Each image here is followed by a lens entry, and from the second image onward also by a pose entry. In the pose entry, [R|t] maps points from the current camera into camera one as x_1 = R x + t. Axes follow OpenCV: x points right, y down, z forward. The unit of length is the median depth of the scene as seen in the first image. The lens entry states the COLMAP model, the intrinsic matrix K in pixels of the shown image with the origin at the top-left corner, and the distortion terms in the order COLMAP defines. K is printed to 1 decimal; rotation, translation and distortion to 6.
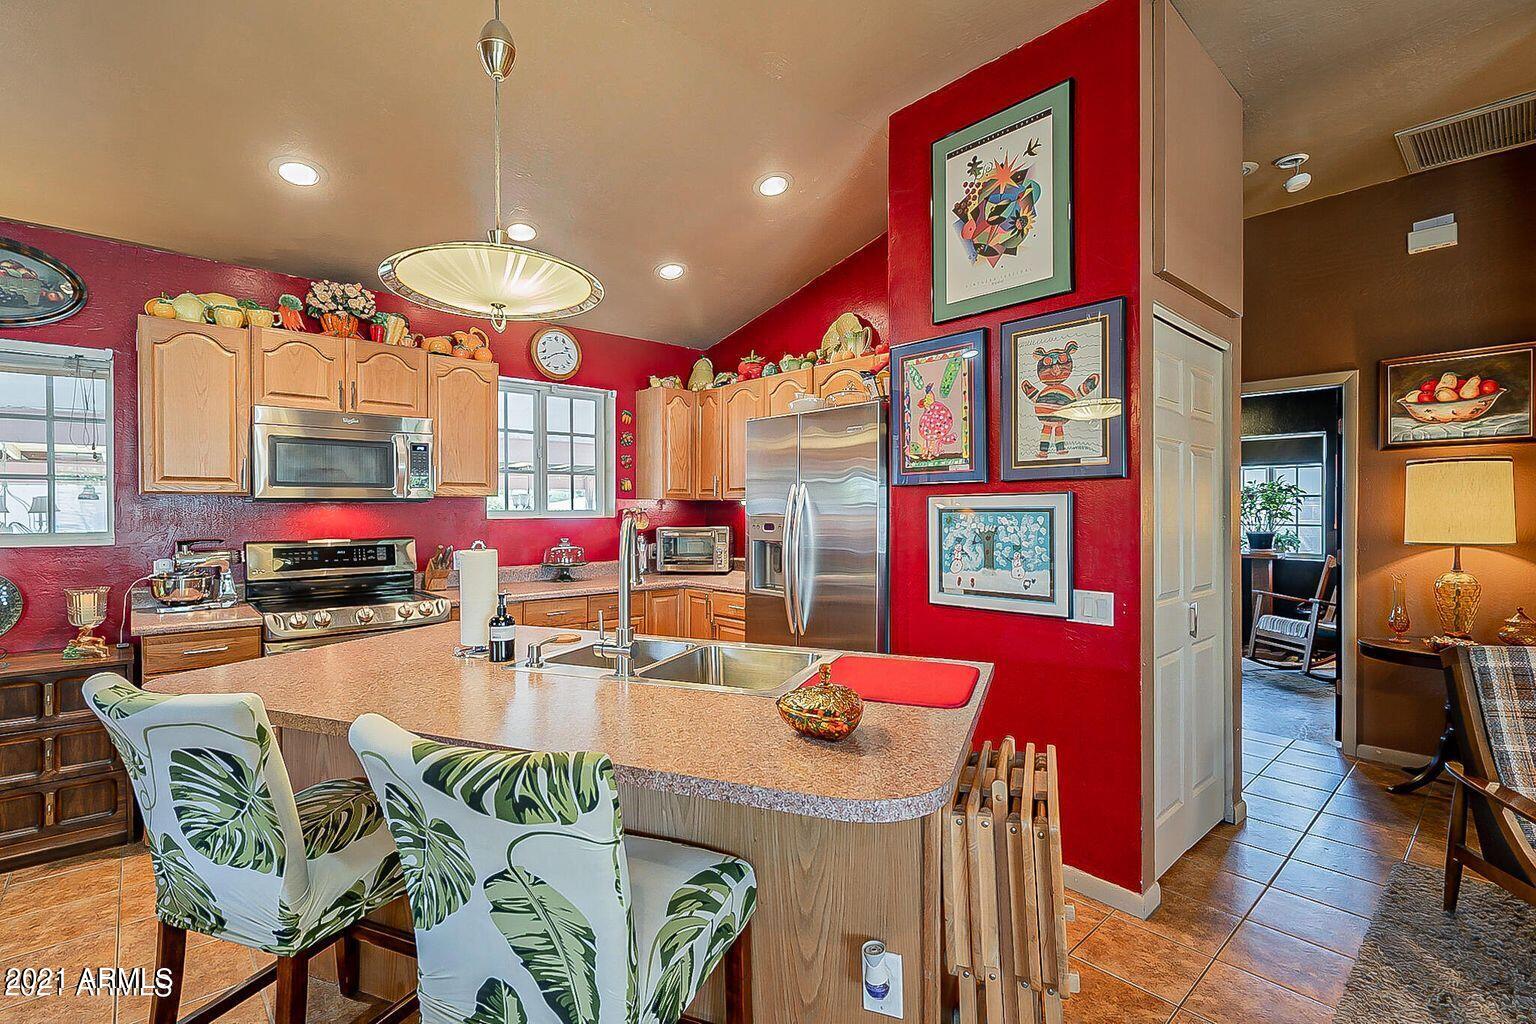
lens RADIAL K [[706.1, 0, 752.6], [0, 706.1, 518.4], [0, 0, 1]] dist [0.004138, 0.001062]
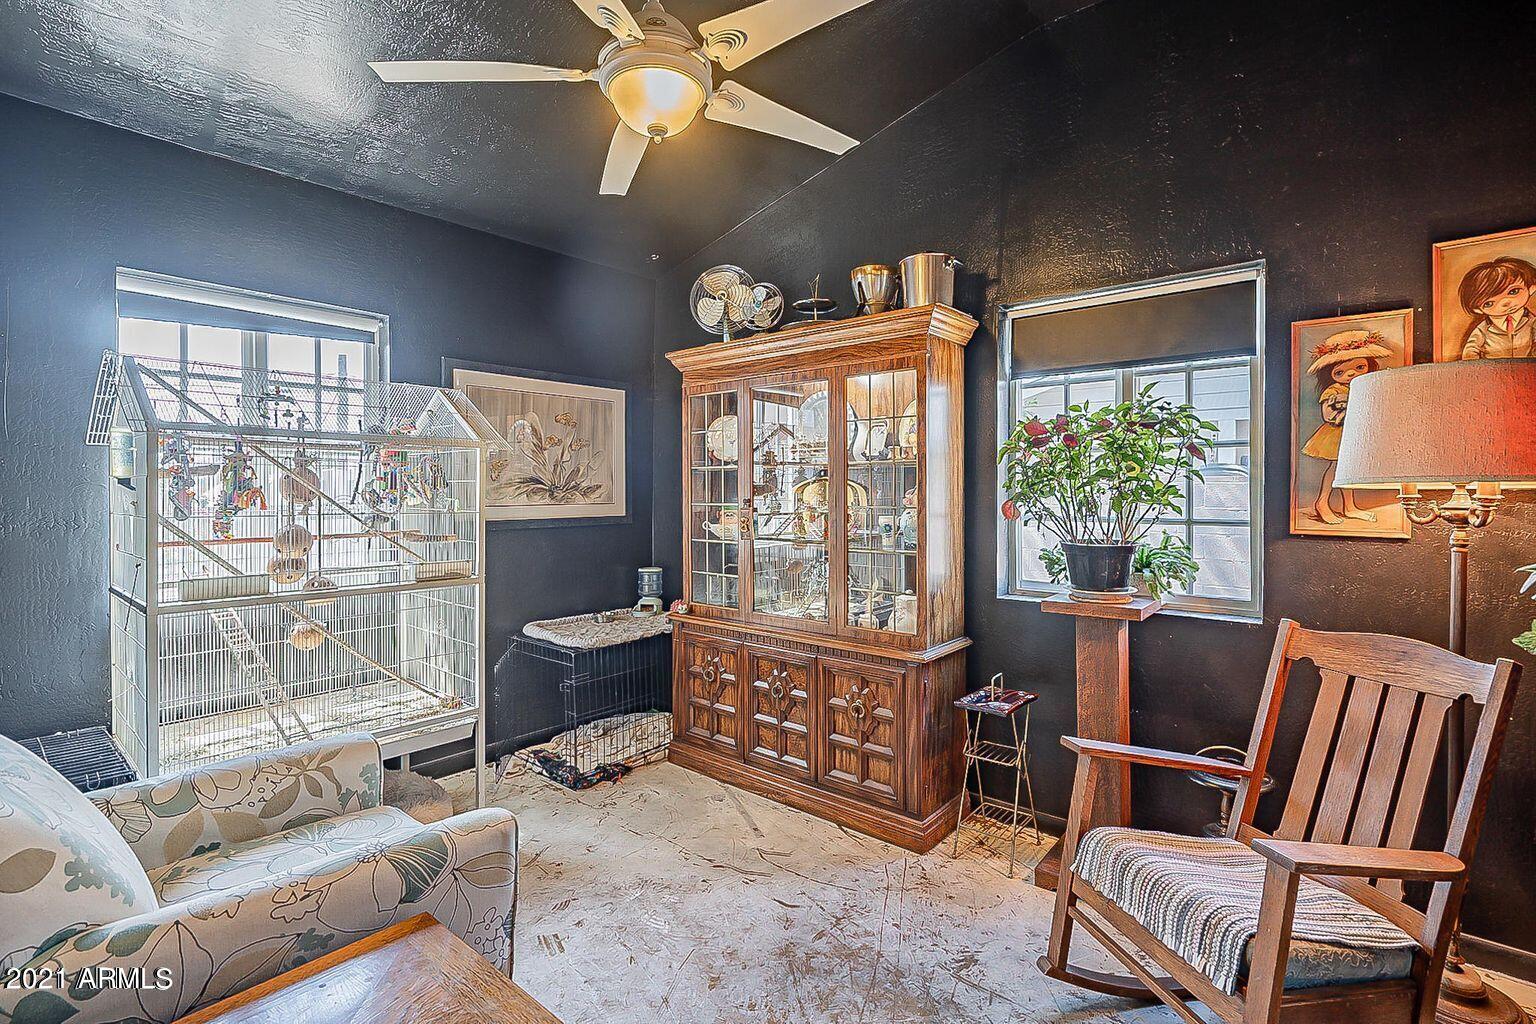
lens RADIAL K [[706.1, 0, 780.9], [0, 706.1, 499.0], [0, 0, 1]] dist [0.004138, 0.001062]
pose [[0.988723, 0.002725, 0.149728, 0.507563], [-0.002139, 0.999989, -0.004078, -0.000506], [-0.149738, 0.003712, 0.988719, 0.673885]]
